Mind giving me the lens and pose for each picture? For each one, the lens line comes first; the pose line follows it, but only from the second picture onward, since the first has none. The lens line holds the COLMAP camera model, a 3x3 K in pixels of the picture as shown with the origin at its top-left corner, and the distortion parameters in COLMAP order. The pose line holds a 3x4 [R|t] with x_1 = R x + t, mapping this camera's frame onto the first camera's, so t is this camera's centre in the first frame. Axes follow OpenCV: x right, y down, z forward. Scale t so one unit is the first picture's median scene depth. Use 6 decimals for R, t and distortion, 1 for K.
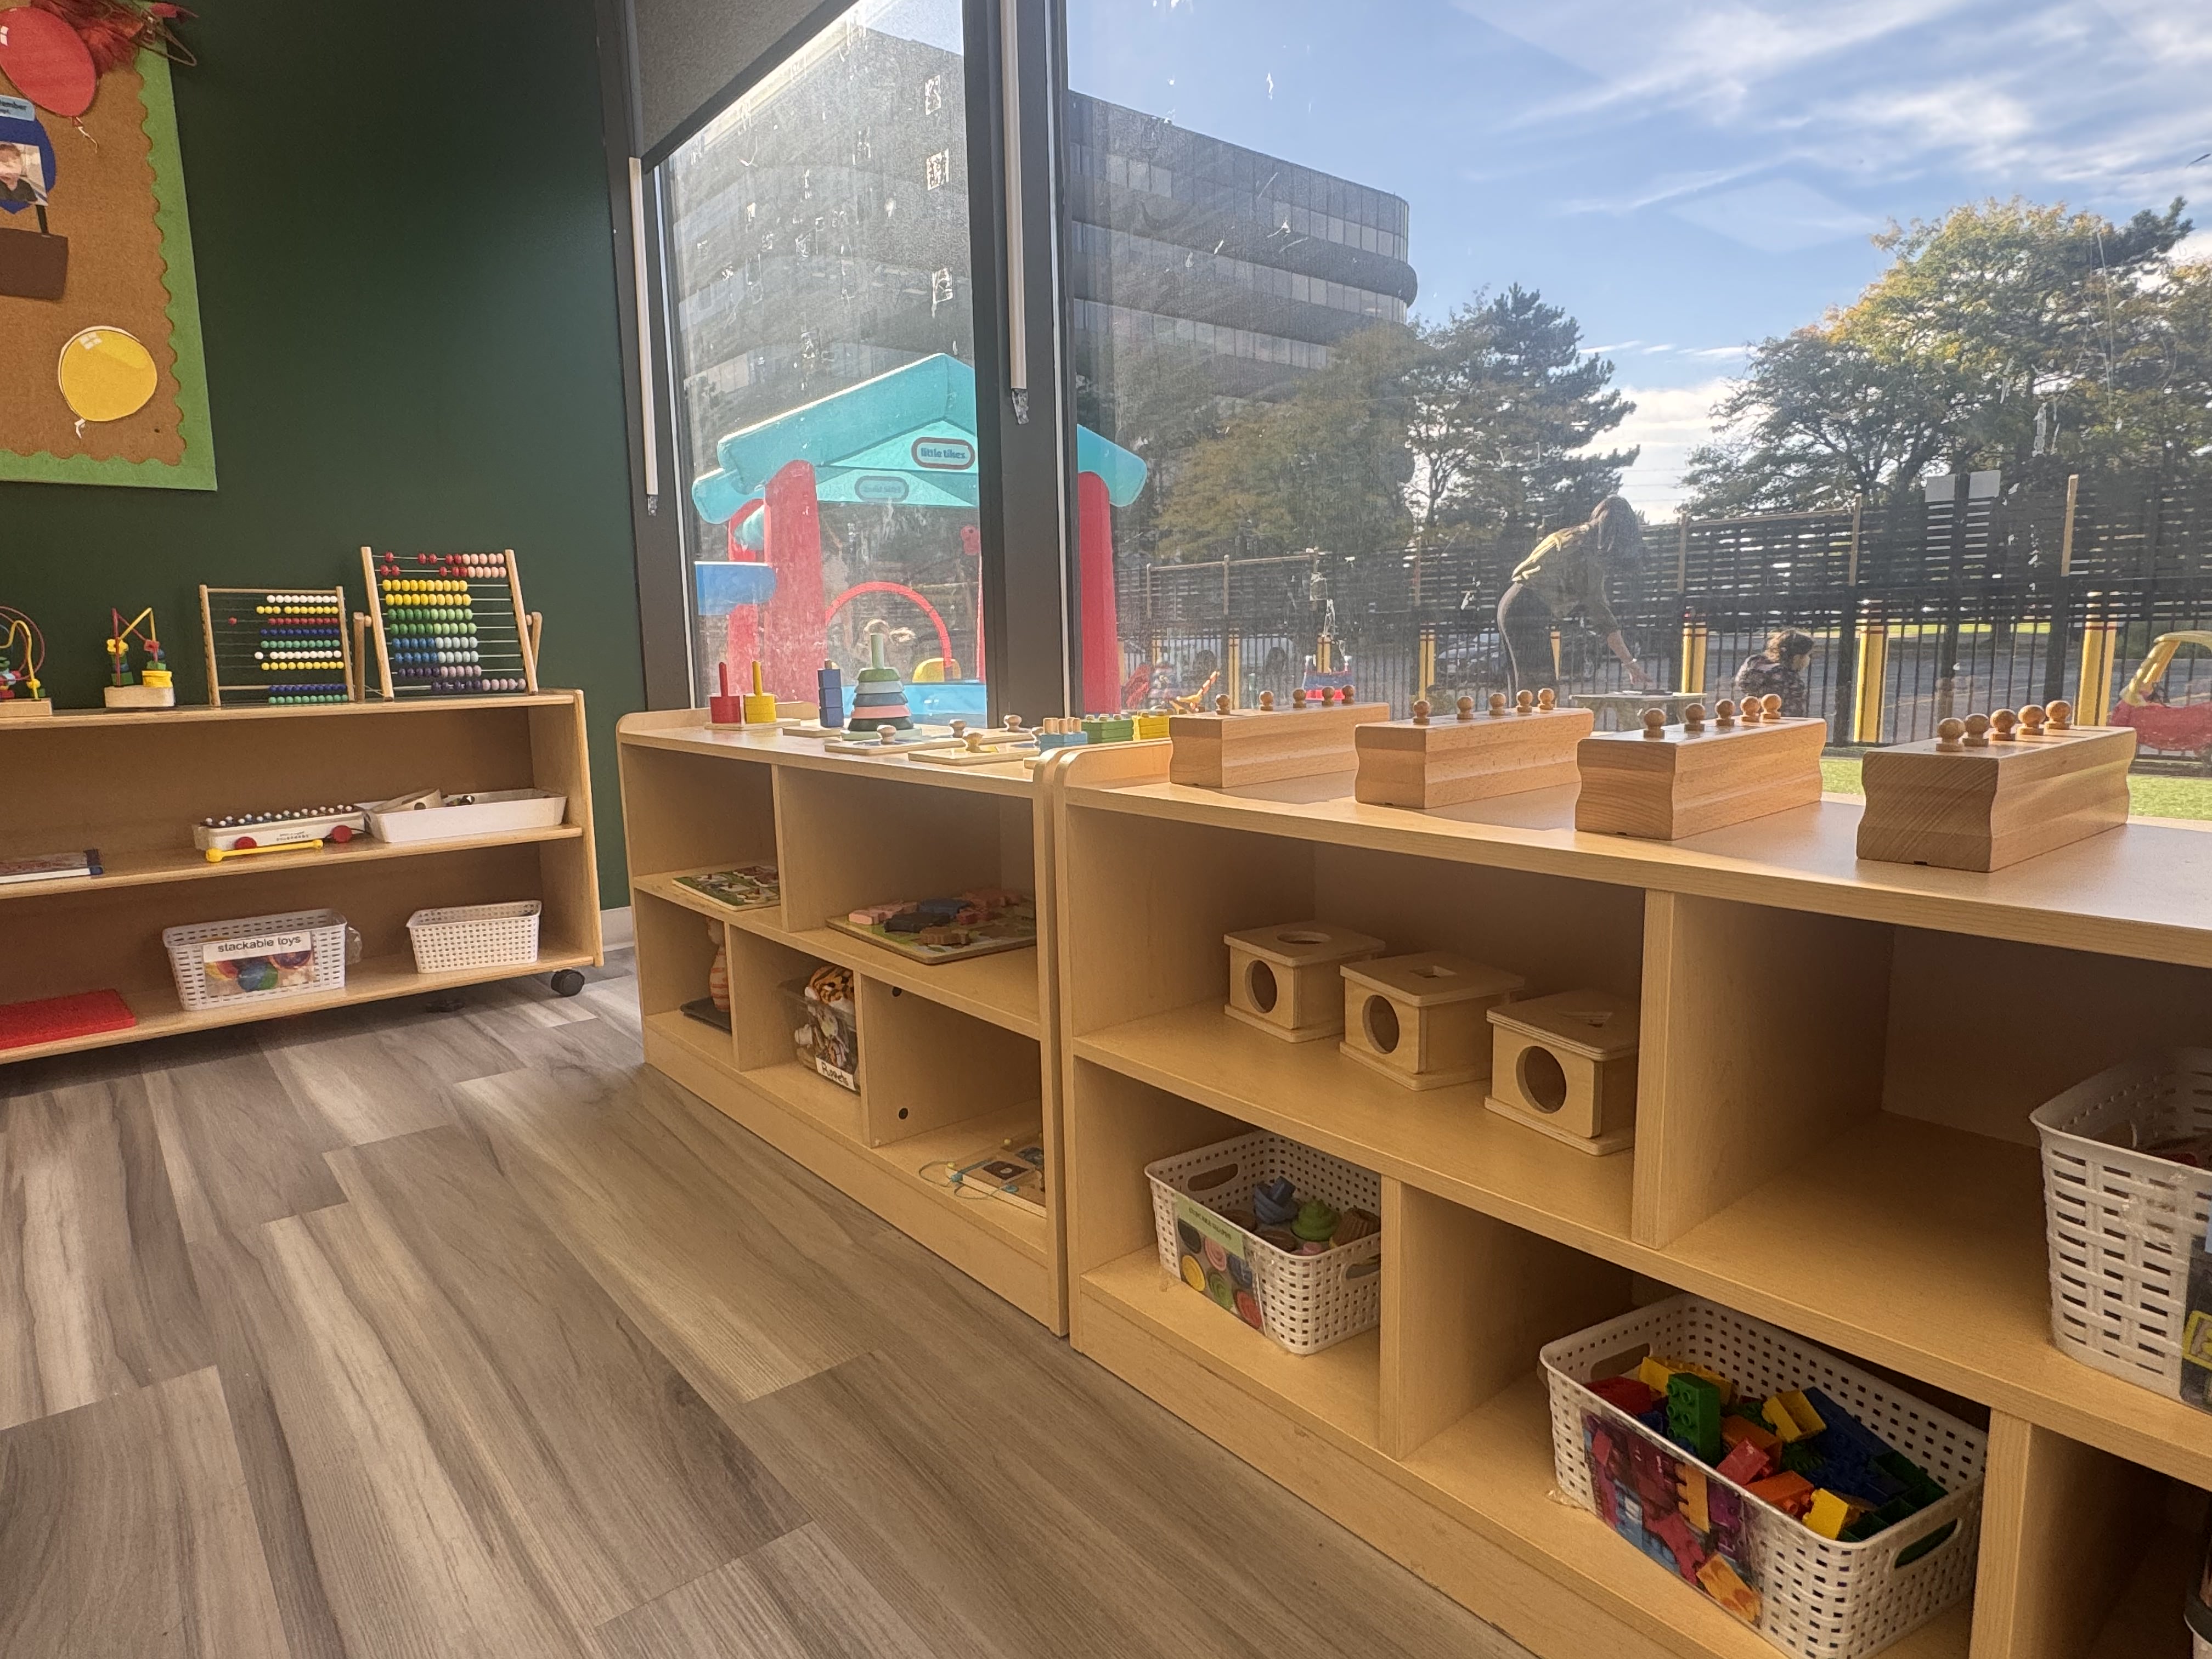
lens RADIAL K [[1290.6, 0, 1107.4], [0, 1290.6, 831.8], [0, 0, 1]] dist [-0.002212, -0.001348]
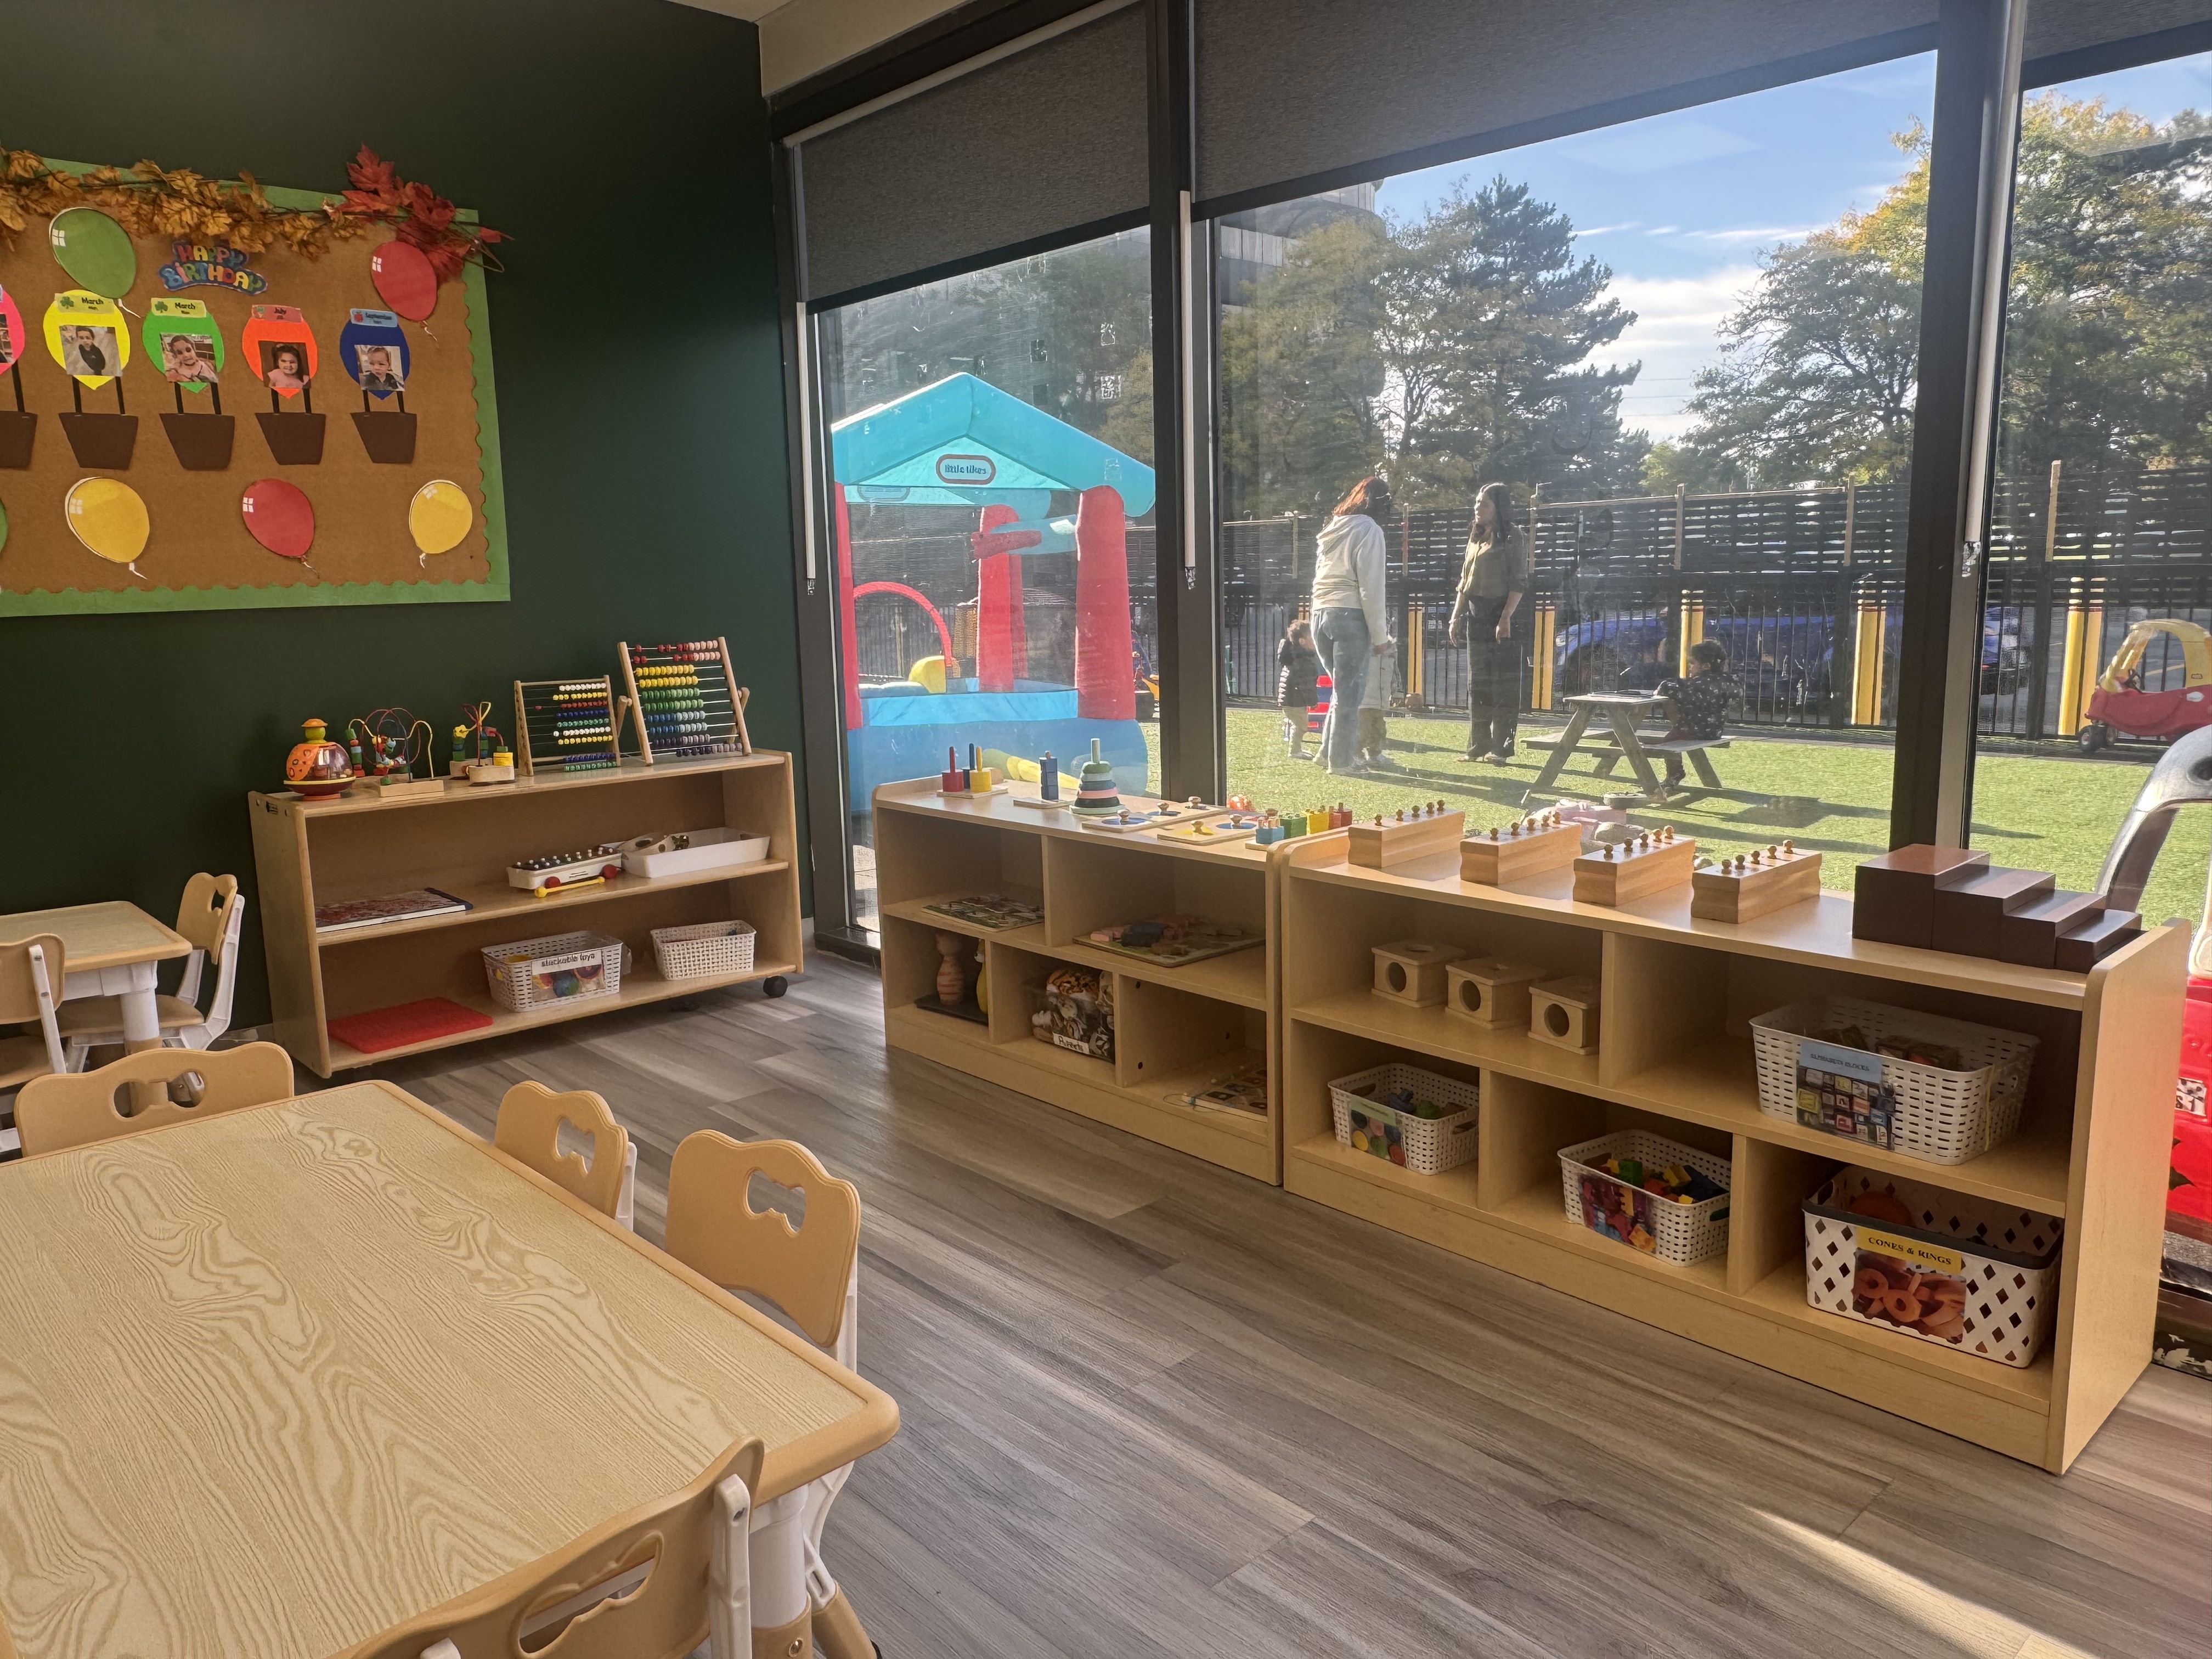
lens RADIAL K [[1533.0, 0, 1105.3], [0, 1533.0, 826.6], [0, 0, 1]] dist [-0.005758, 0.005627]
pose [[0.998561, -0.012355, 0.052190, -0.199965], [0.011564, 0.999814, 0.015432, -0.063401], [-0.052371, -0.014806, 0.998518, -0.550674]]
